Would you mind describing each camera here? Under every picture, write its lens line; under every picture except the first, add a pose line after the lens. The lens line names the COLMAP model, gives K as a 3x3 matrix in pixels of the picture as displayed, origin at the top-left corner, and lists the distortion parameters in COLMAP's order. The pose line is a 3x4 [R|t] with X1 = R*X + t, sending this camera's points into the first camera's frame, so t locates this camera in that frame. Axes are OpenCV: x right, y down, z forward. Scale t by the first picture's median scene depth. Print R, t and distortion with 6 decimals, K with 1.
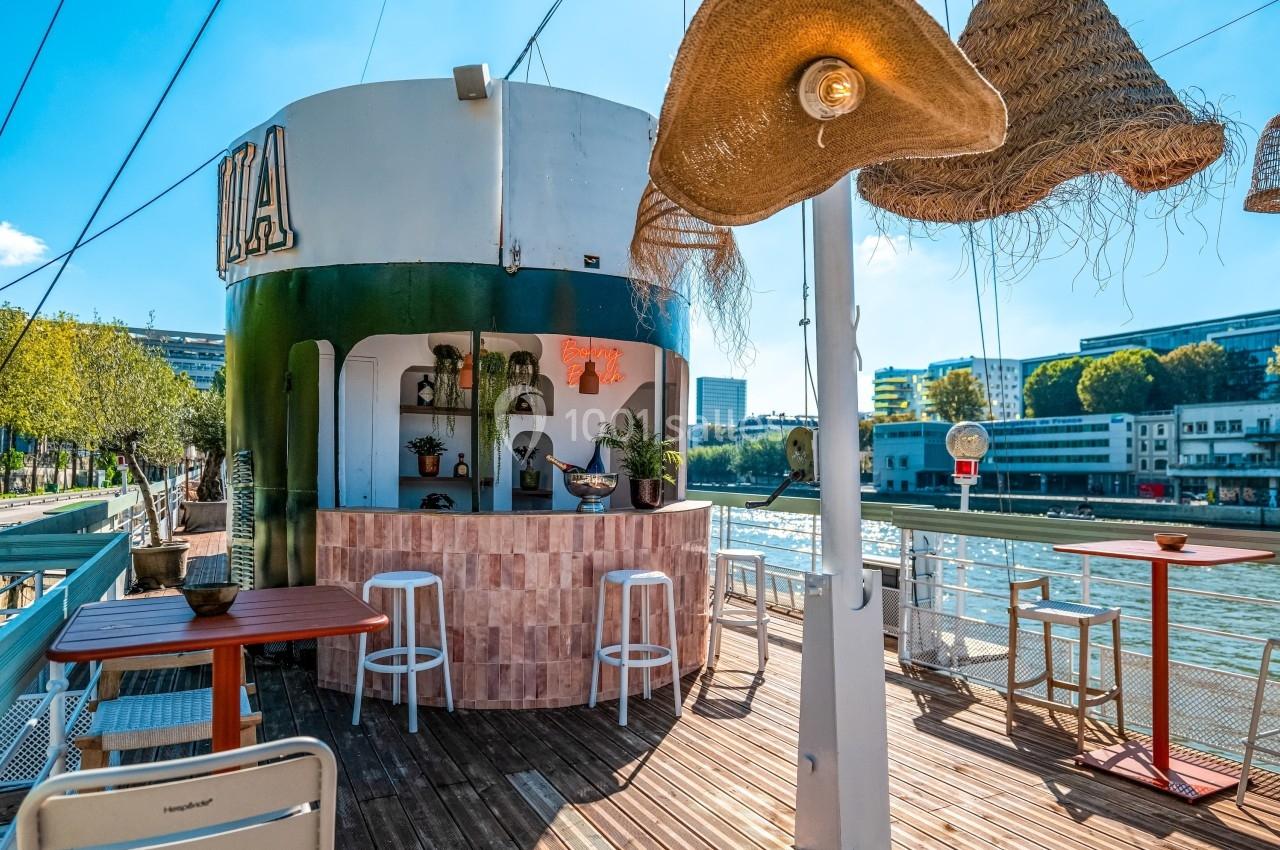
lens RADIAL K [[656.7, 0, 646.4], [0, 656.7, 441.6], [0, 0, 1]] dist [-0.004002, -0.000700]
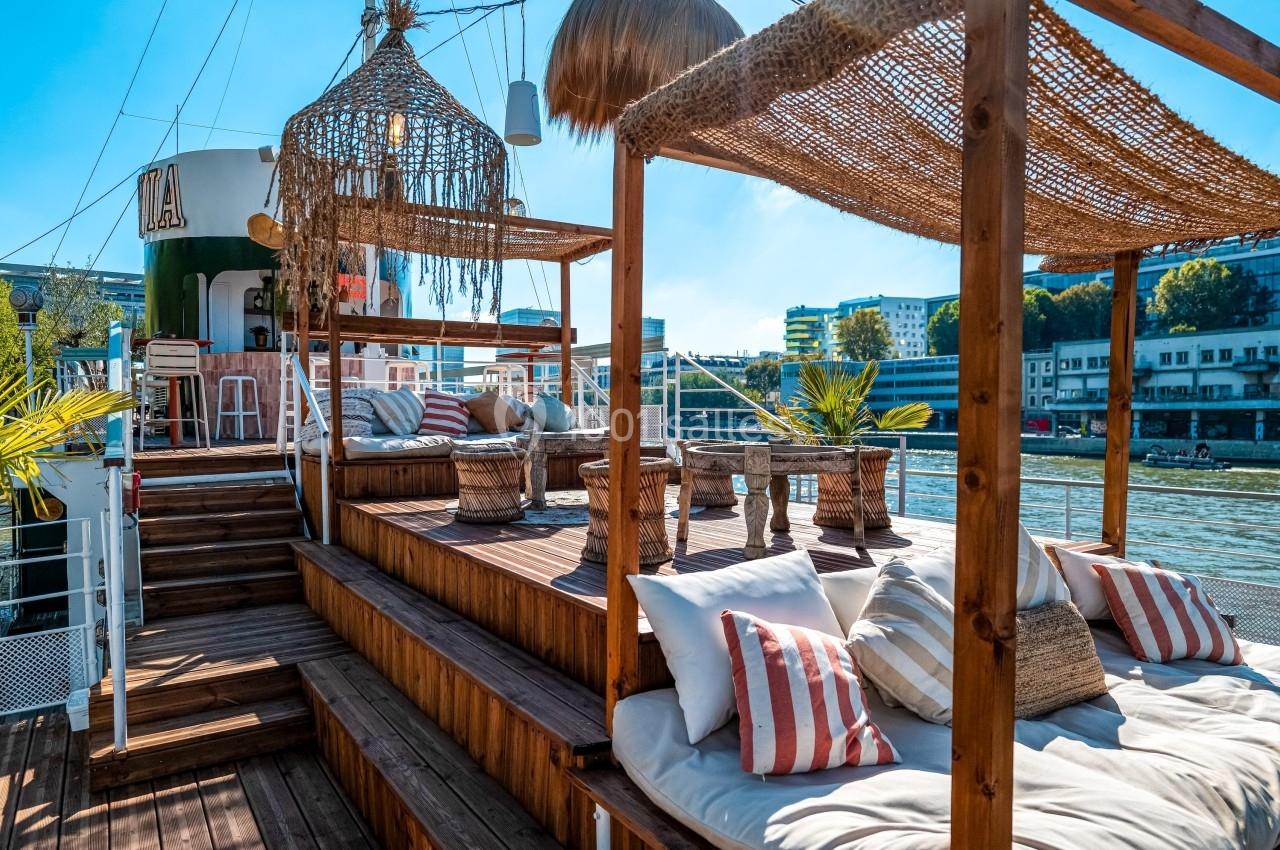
lens RADIAL K [[748.7, 0, 640.0], [0, 748.7, 425.0], [0, 0, 1]] dist [-0.004488, -0.000478]
pose [[0.998372, -0.005889, 0.056735, 0.072294], [0.003584, 0.999167, 0.040651, 0.022227], [-0.056927, -0.040381, 0.997561, -0.138709]]
